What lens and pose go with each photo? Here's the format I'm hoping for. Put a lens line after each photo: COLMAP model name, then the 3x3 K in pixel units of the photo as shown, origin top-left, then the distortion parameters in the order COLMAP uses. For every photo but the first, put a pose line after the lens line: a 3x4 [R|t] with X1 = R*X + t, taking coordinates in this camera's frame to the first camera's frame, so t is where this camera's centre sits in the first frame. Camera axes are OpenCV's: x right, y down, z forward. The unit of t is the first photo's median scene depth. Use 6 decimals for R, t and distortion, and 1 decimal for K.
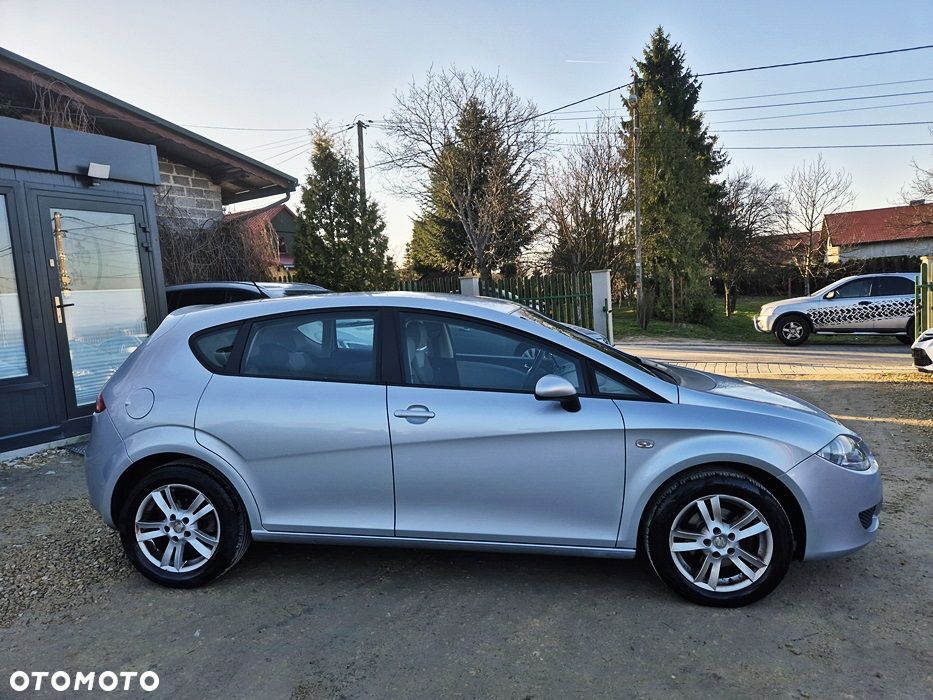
lens RADIAL K [[629.8, 0, 474.1], [0, 629.8, 348.7], [0, 0, 1]] dist [0.078620, -0.065785]
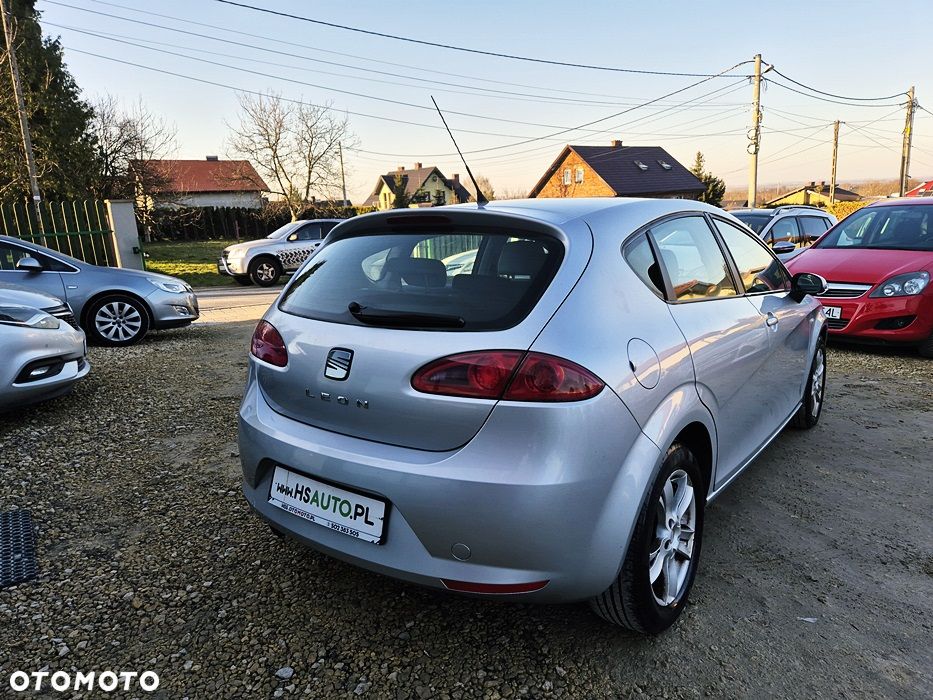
lens RADIAL K [[629.8, 0, 482.9], [0, 629.8, 351.2], [0, 0, 1]] dist [0.078620, -0.065785]
pose [[0.484612, -0.150613, 0.861665, -1.026036], [0.082151, 0.988548, 0.126589, -0.011634], [-0.870863, 0.009440, 0.491436, 0.785602]]
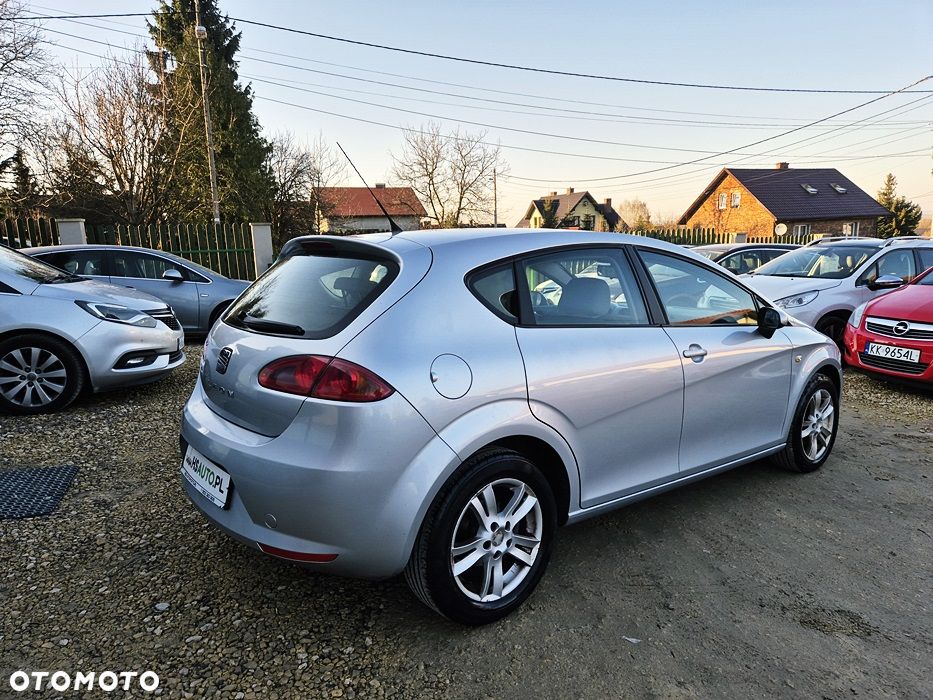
lens RADIAL K [[629.8, 0, 480.4], [0, 629.8, 351.2], [0, 0, 1]] dist [0.078620, -0.065785]
pose [[0.684967, -0.083728, 0.723747, -0.910846], [0.041508, 0.996246, 0.075968, 0.009632], [-0.727391, -0.021994, 0.685871, 0.485786]]
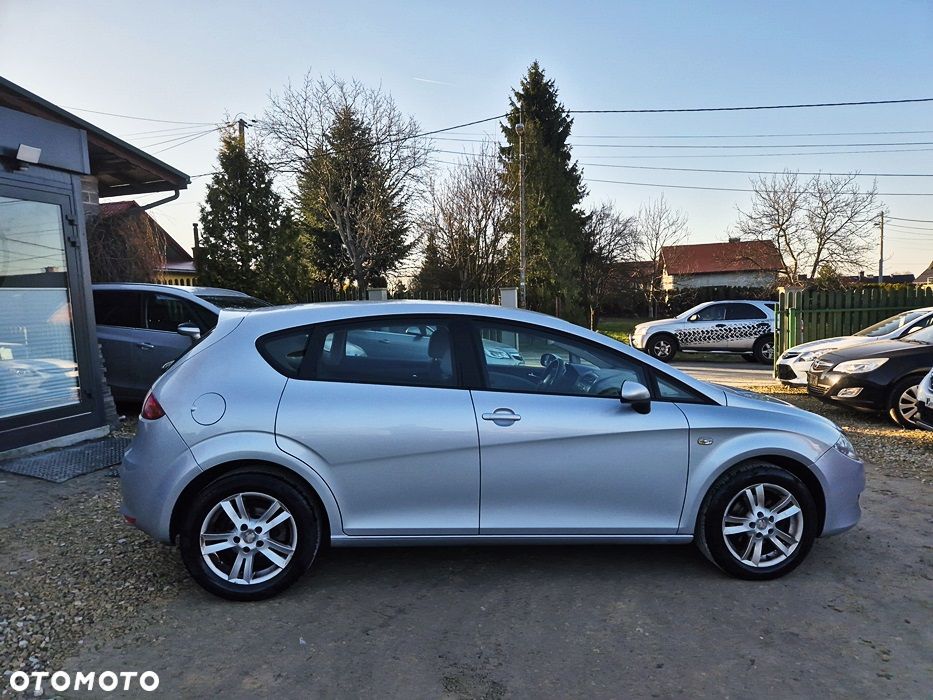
lens RADIAL K [[629.8, 0, 476.4], [0, 629.8, 357.7], [0, 0, 1]] dist [0.078620, -0.065785]
pose [[0.972169, 0.013546, 0.233889, -0.332294], [-0.011322, 0.999877, -0.010849, 0.014346], [-0.234007, 0.007899, 0.972203, -0.013295]]
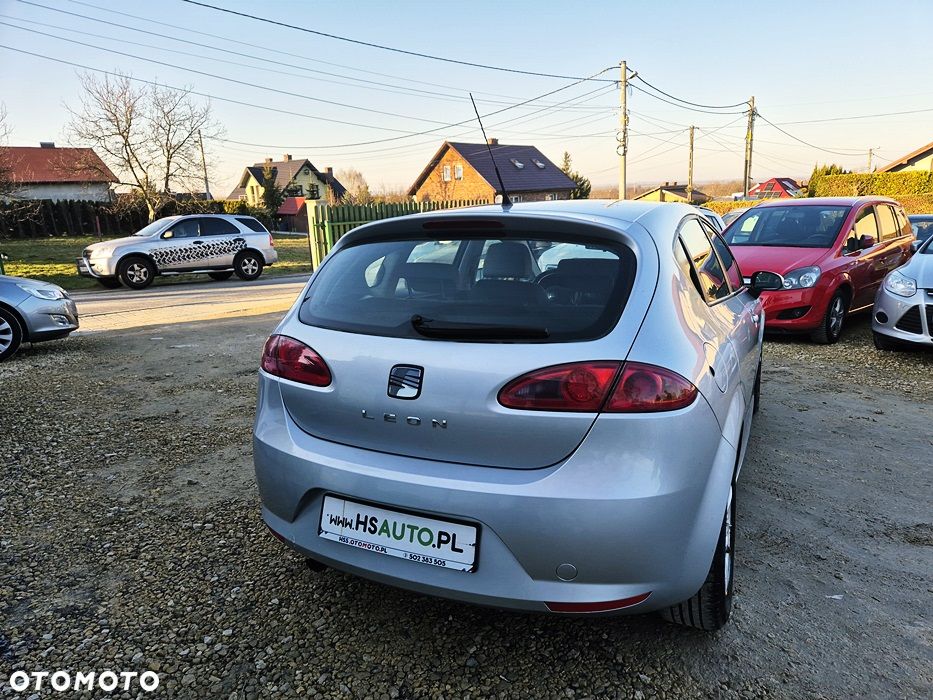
lens RADIAL K [[629.8, 0, 484.1], [0, 629.8, 353.6], [0, 0, 1]] dist [0.078620, -0.065785]
pose [[0.301885, -0.175287, 0.937091, -1.071356], [0.093501, 0.983656, 0.153875, -0.037671], [-0.948748, 0.041166, 0.313341, 0.953996]]
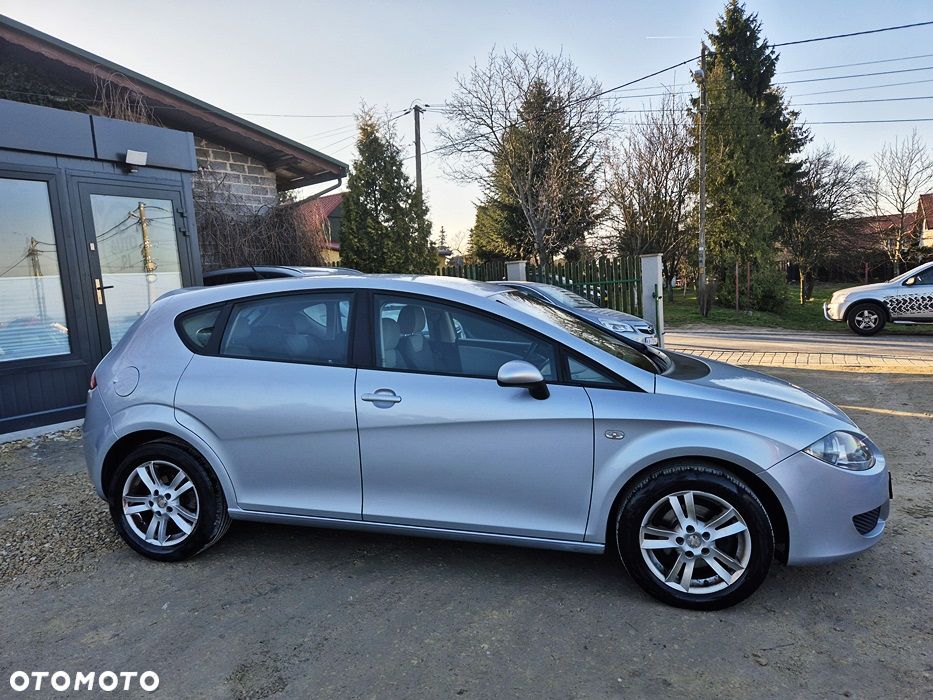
lens RADIAL K [[629.8, 0, 475.9], [0, 629.8, 352.6], [0, 0, 1]] dist [0.078620, -0.065785]
pose [[0.994326, 0.015270, -0.105274, 0.133881], [-0.012348, 0.999522, 0.028358, 0.002826], [0.105657, -0.026897, 0.994039, 0.035311]]
